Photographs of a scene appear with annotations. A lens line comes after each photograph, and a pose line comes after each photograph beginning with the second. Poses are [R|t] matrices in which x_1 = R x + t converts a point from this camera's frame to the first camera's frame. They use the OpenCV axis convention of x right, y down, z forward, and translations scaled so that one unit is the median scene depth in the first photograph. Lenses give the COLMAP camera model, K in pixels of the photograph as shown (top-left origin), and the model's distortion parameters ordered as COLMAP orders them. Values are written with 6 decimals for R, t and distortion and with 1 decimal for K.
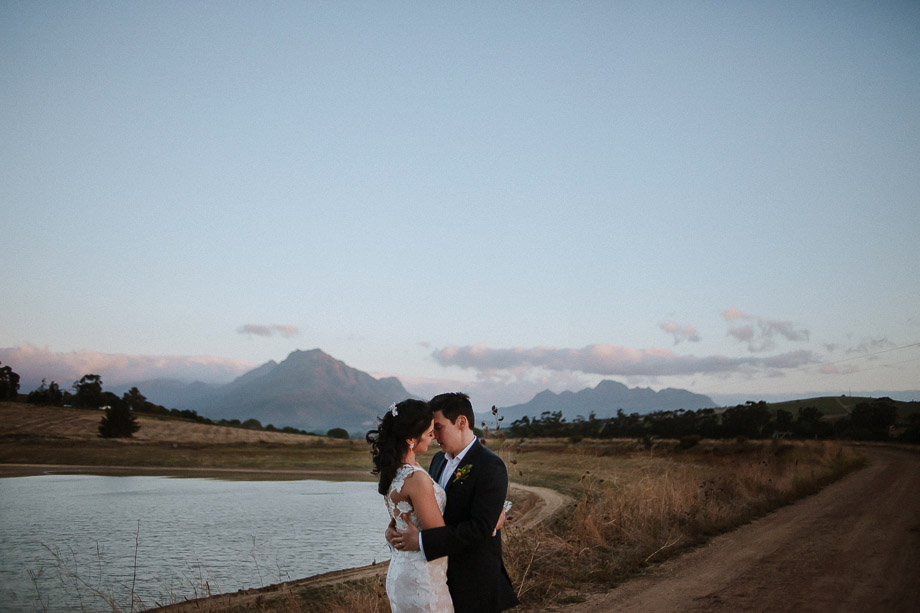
lens RADIAL K [[896.9, 0, 460.0], [0, 896.9, 306.5], [0, 0, 1]] dist [-0.048812, 0.011474]
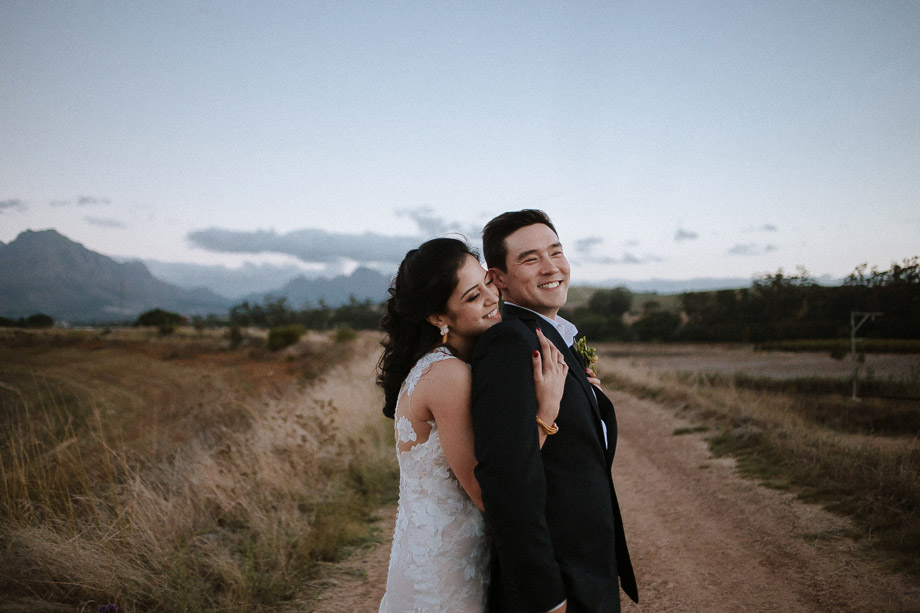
lens RADIAL K [[896.9, 0, 460.0], [0, 896.9, 306.5], [0, 0, 1]] dist [-0.048812, 0.011474]
pose [[0.964552, 0.003292, 0.263873, 0.060538], [-0.036244, 0.992099, 0.120106, 0.017865], [-0.261393, -0.125412, 0.957050, 0.127237]]
